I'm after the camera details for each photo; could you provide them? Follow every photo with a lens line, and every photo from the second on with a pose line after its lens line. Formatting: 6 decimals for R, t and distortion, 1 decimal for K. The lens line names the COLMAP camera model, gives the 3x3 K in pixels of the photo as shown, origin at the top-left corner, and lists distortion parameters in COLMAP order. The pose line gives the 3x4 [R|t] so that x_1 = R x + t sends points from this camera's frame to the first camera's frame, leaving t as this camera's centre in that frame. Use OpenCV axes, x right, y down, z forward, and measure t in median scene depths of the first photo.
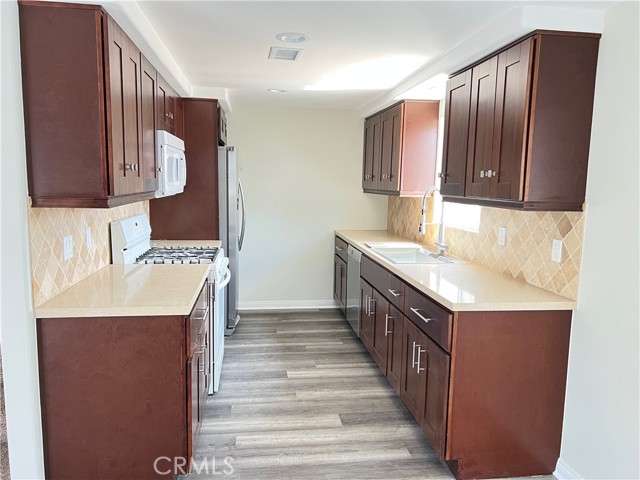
lens RADIAL K [[476.3, 0, 319.9], [0, 476.3, 240.3], [0, 0, 1]] dist [0.030878, -0.031027]
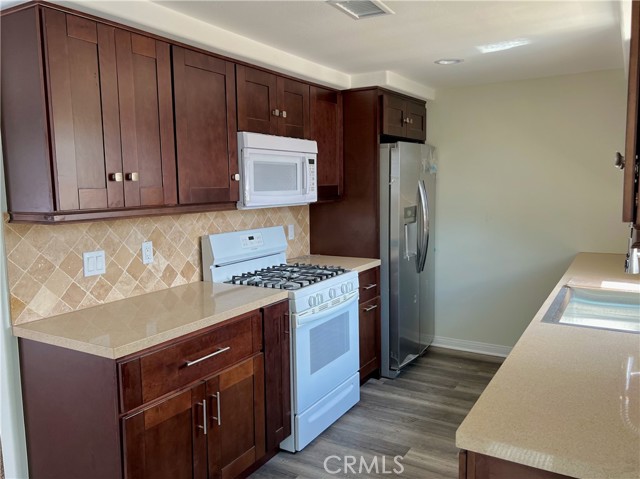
lens RADIAL K [[511.1, 0, 319.2], [0, 511.1, 239.8], [0, 0, 1]] dist [0.054760, -0.004436]
pose [[0.774784, 0.037474, -0.631114, 0.273445], [-0.046906, 0.998898, 0.001728, -0.031674], [0.630484, 0.028264, 0.775688, 0.272694]]
